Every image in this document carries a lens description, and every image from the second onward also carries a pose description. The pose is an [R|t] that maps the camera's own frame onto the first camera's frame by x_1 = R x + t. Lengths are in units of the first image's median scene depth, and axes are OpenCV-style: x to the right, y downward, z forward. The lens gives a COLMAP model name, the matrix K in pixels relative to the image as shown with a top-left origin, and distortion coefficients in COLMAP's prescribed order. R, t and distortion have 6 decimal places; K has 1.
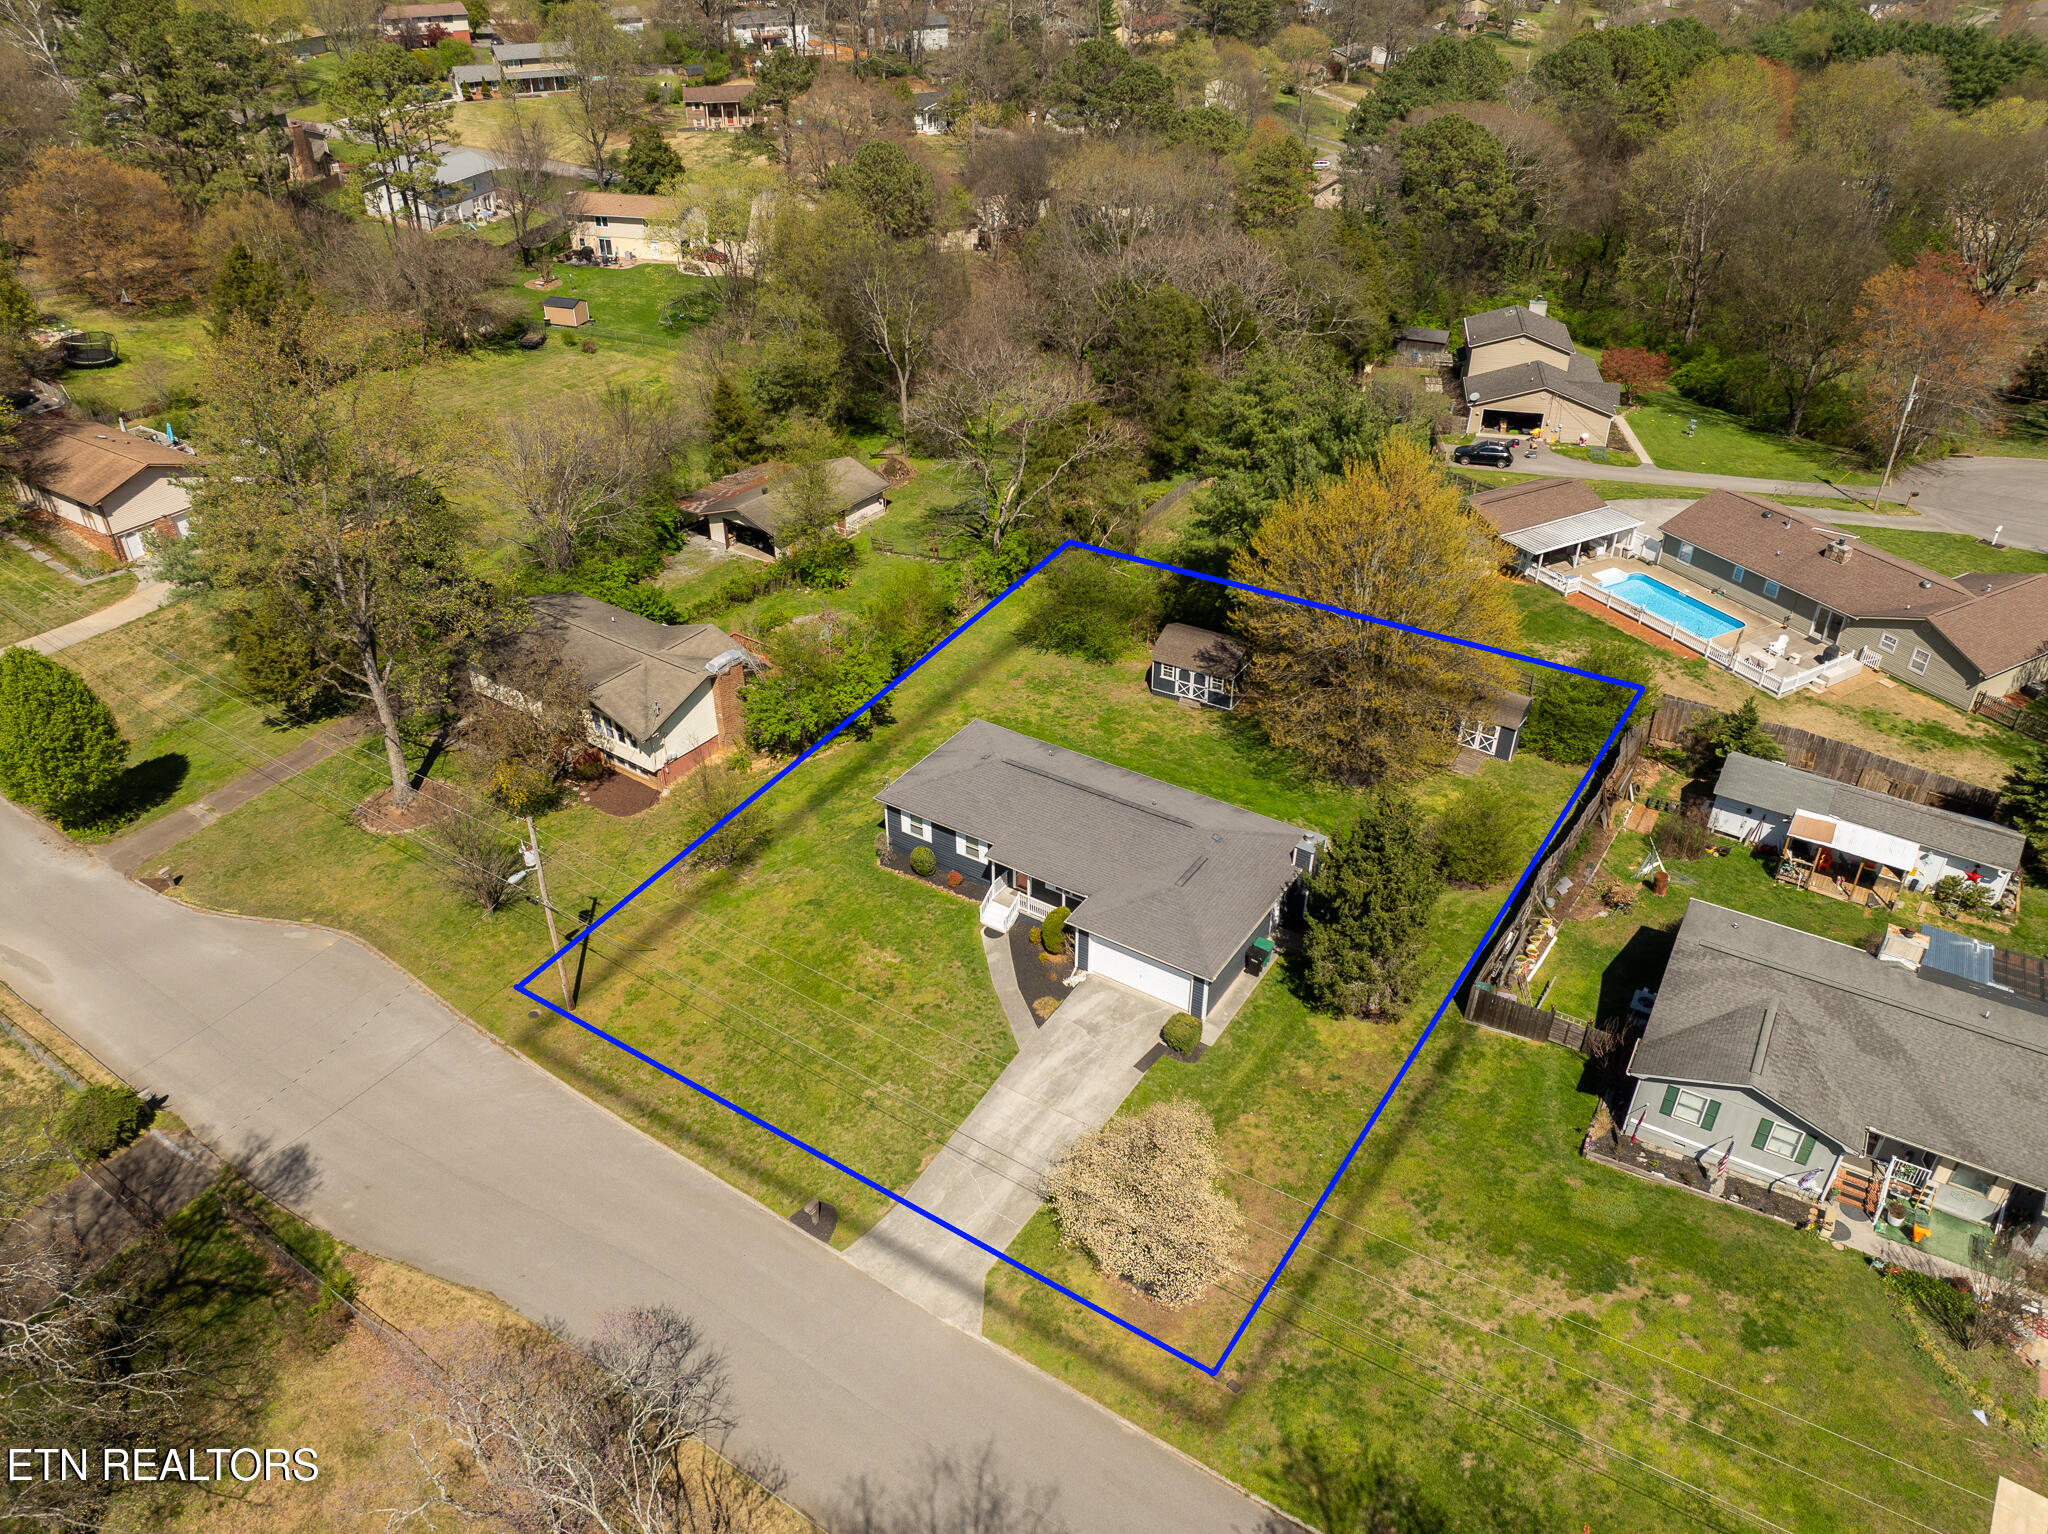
lens RADIAL K [[1446.9, 0, 1027.3], [0, 1446.9, 757.2], [0, 0, 1]] dist [-0.028951, -0.015432]
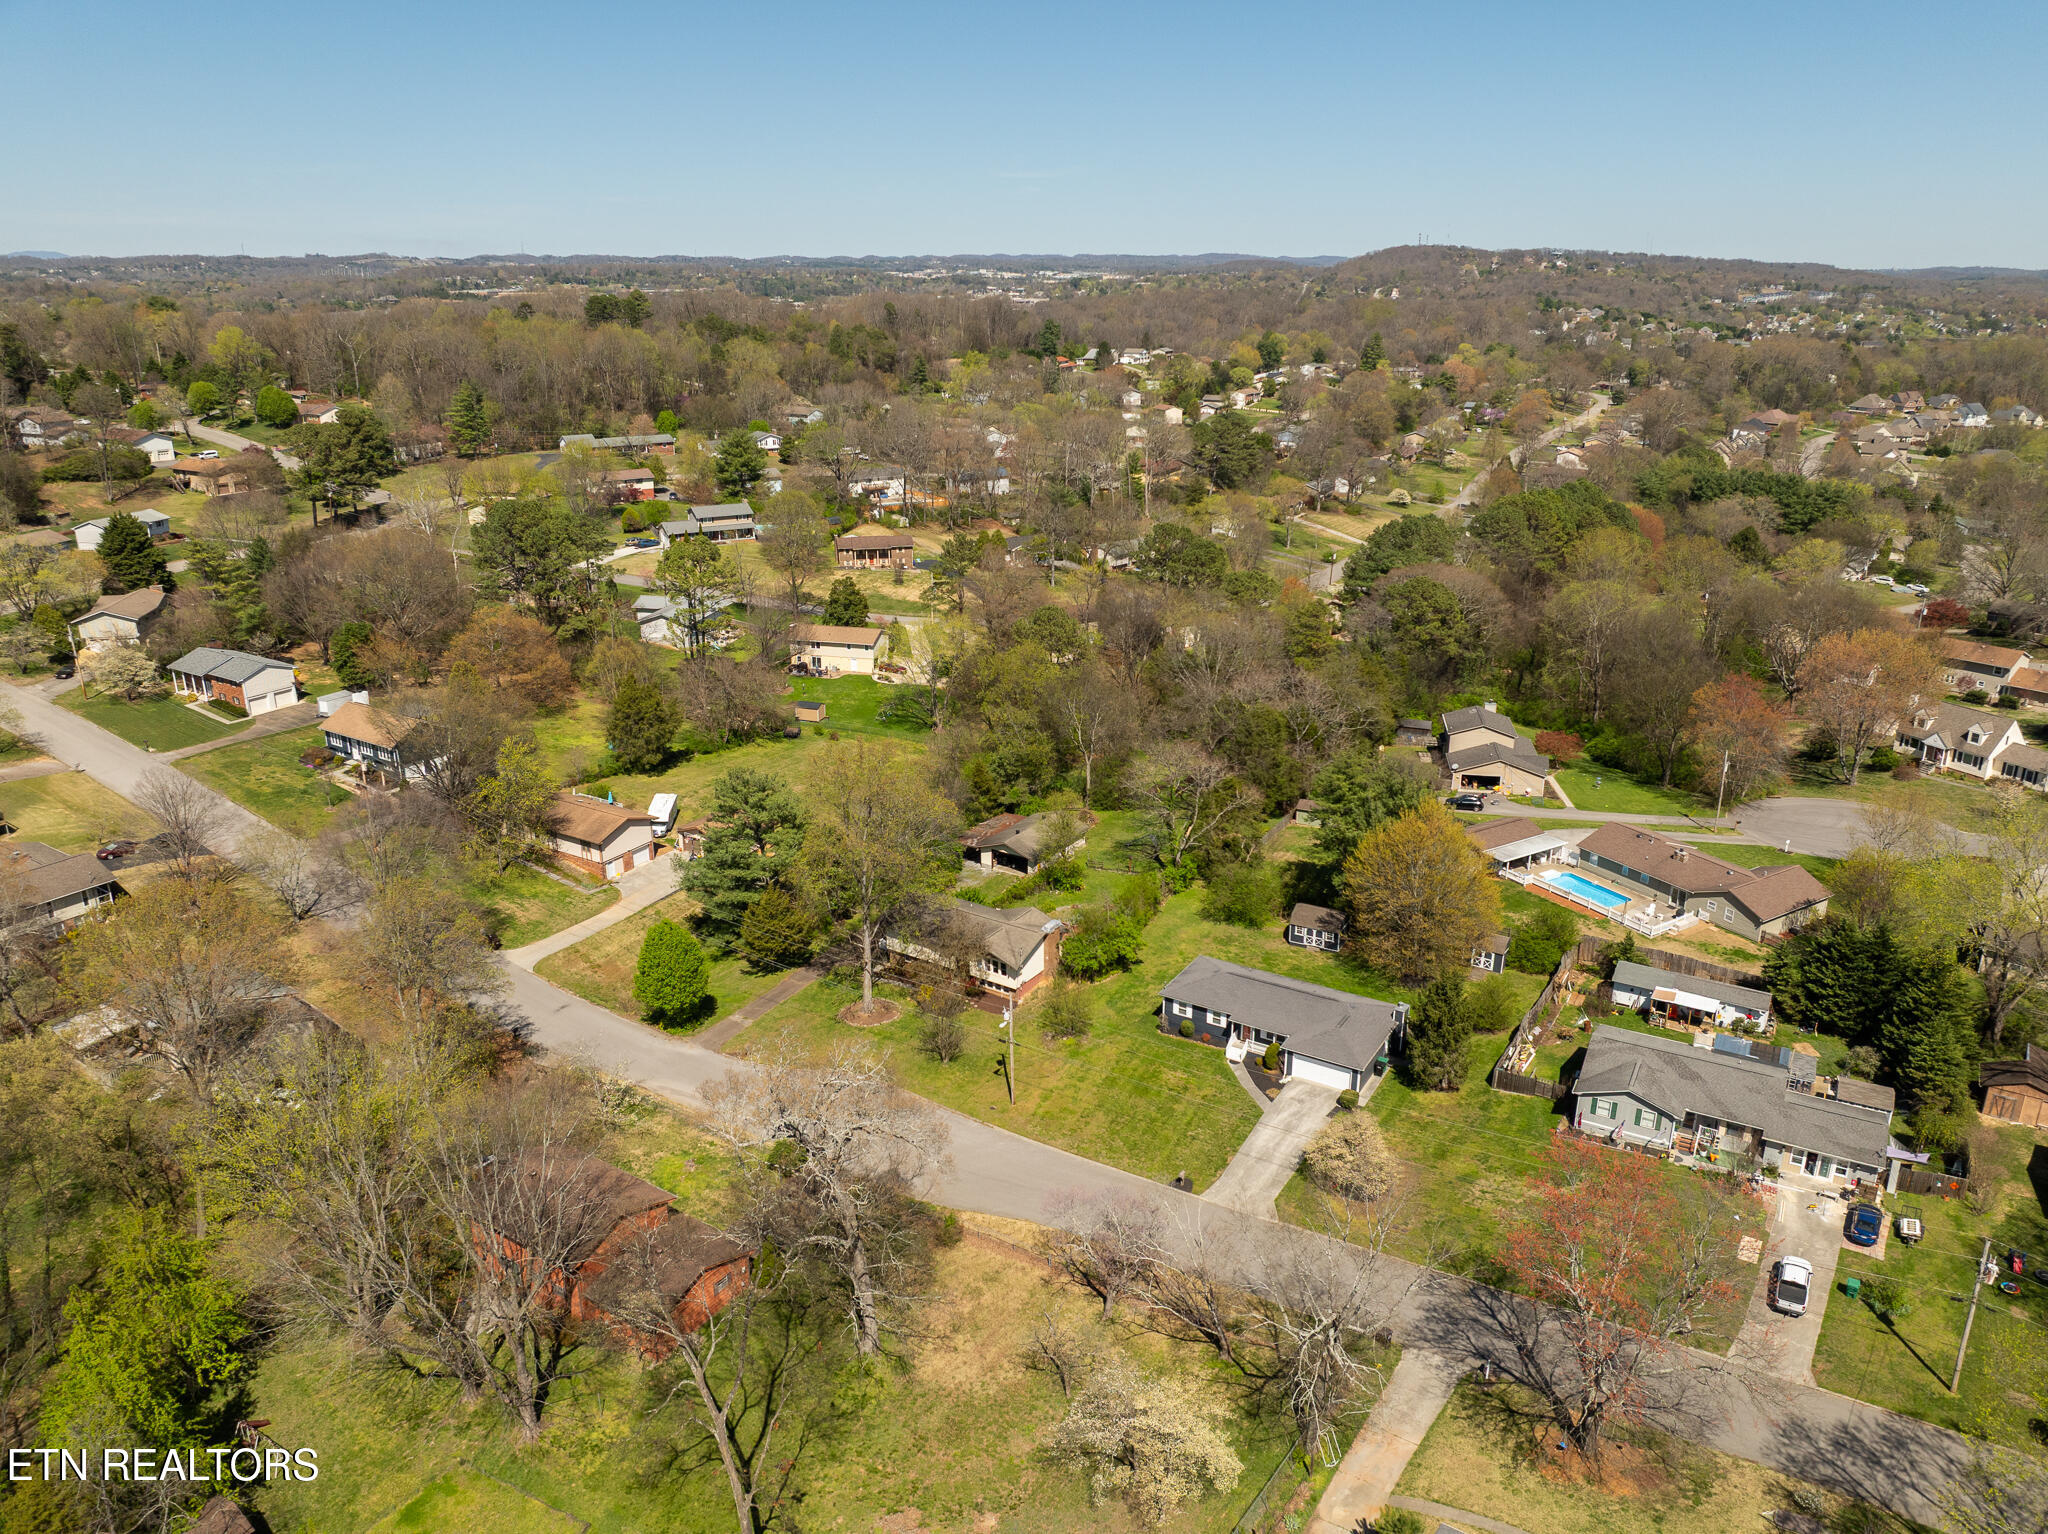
lens RADIAL K [[1430.6, 0, 1024.0], [0, 1430.6, 767.0], [0, 0, 1]] dist [0.002272, -0.110828]
pose [[0.999755, -0.012236, 0.018443, -0.270170], [0.016145, 0.973169, -0.229526, 0.142546], [-0.015139, 0.229768, 0.973128, -0.728238]]
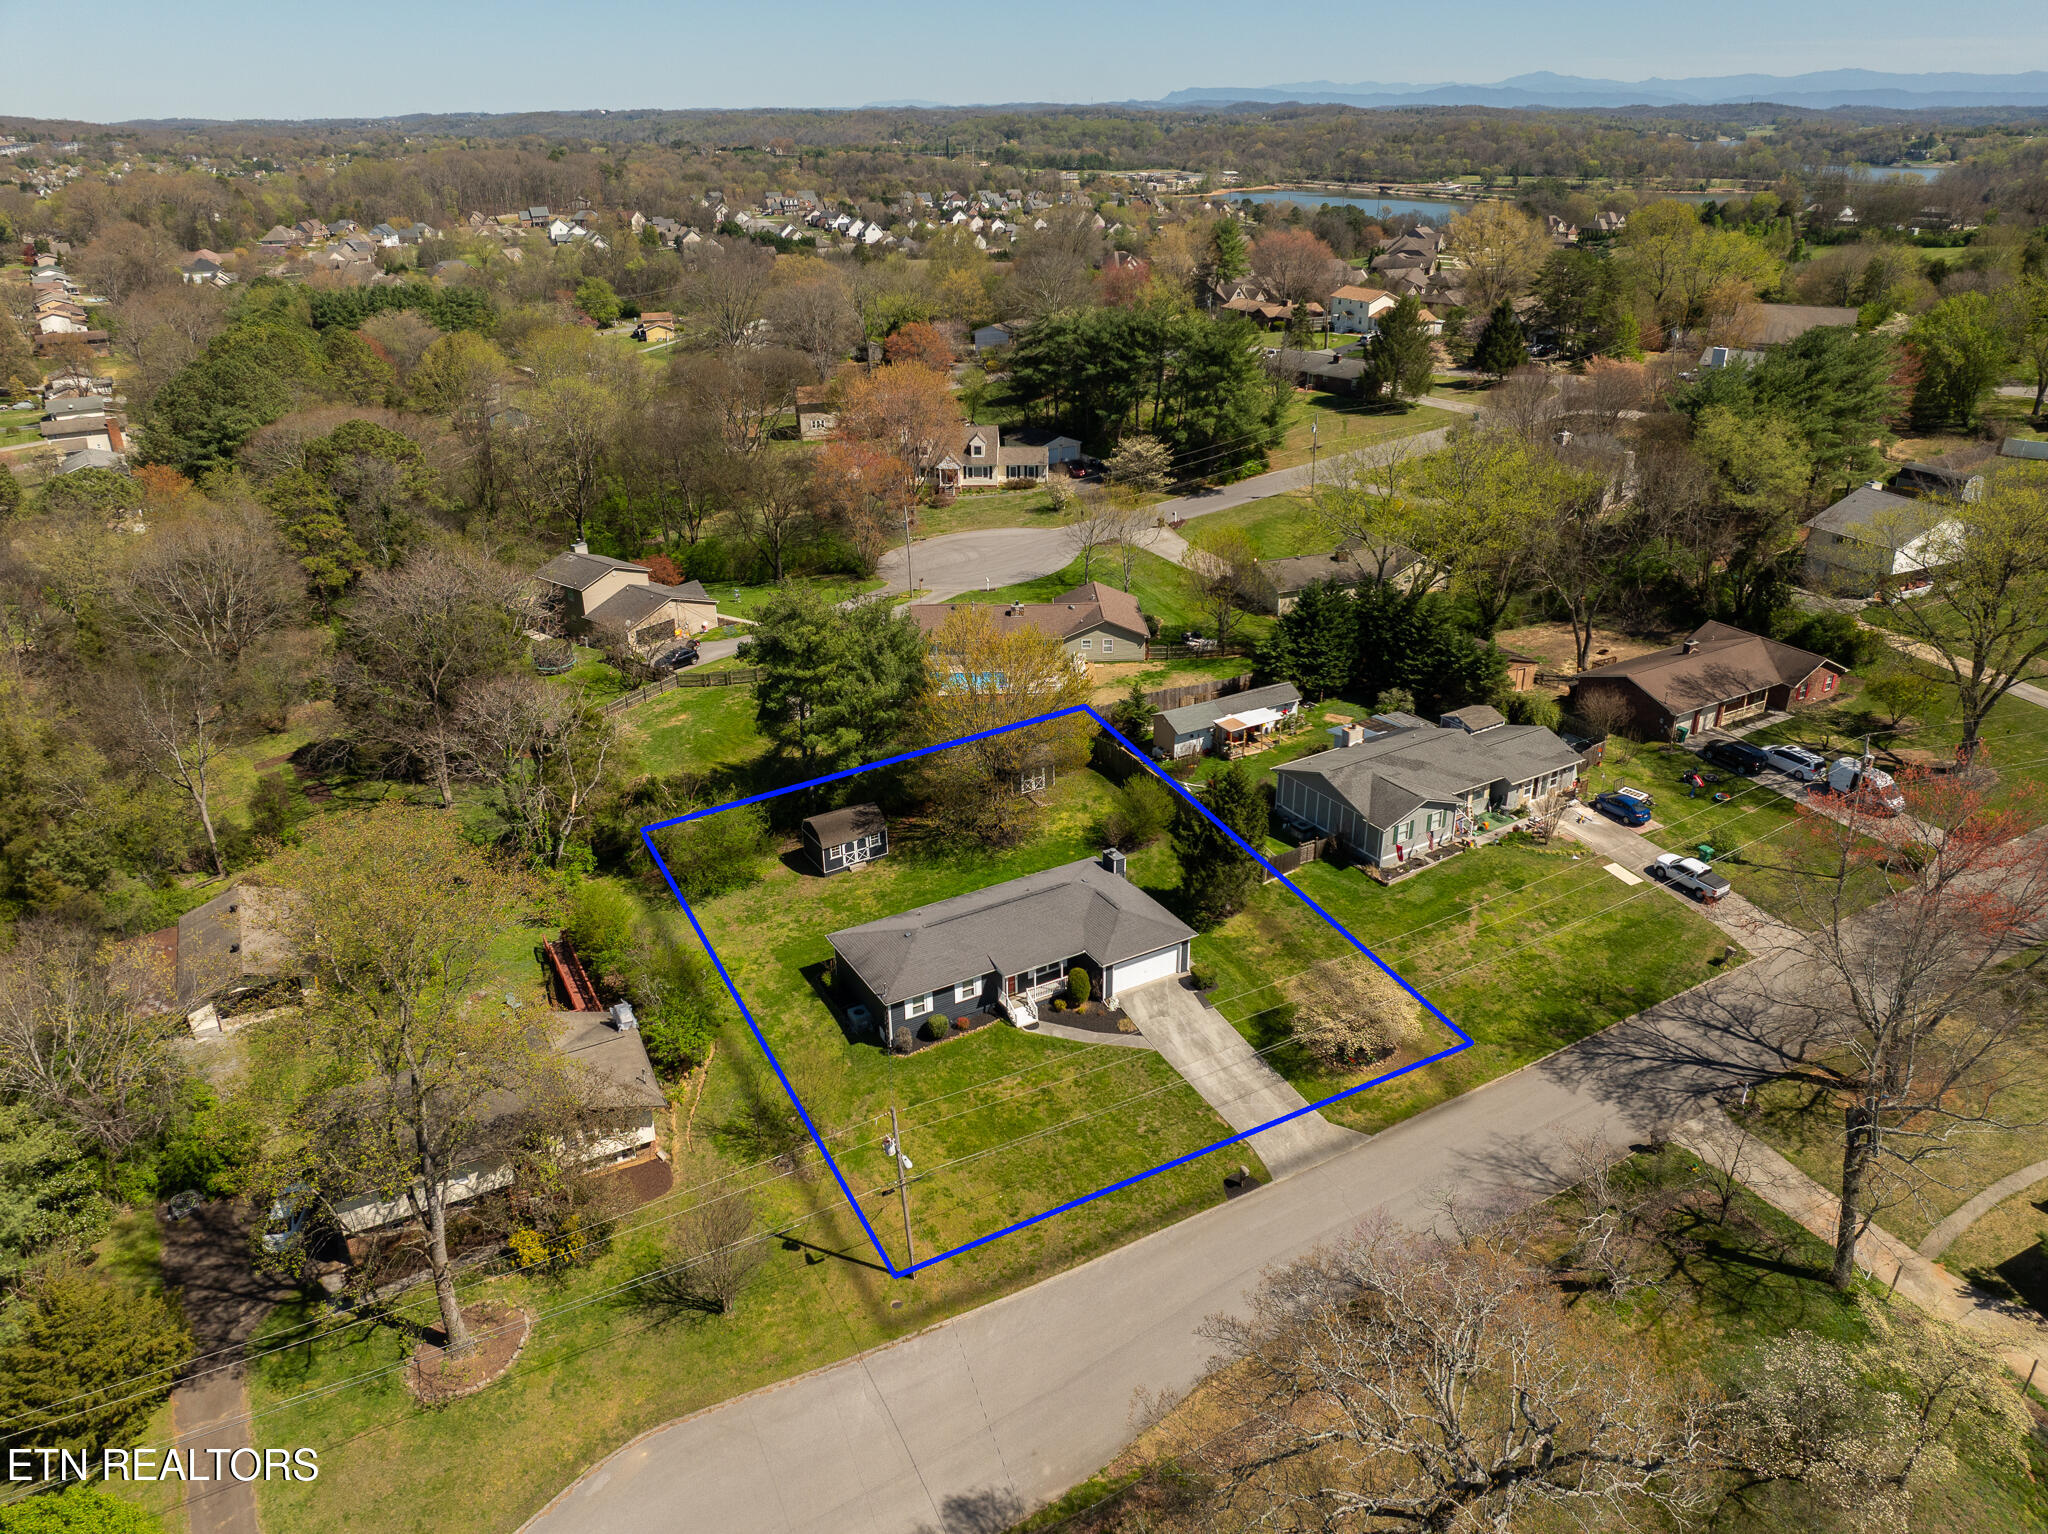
lens RADIAL K [[1446.9, 0, 1027.3], [0, 1446.9, 757.2], [0, 0, 1]] dist [-0.028951, -0.015432]
pose [[0.455701, -0.372031, 0.808659, -0.822339], [0.490134, 0.863218, 0.120927, -0.204812], [-0.743037, 0.341245, 0.575715, 0.147618]]
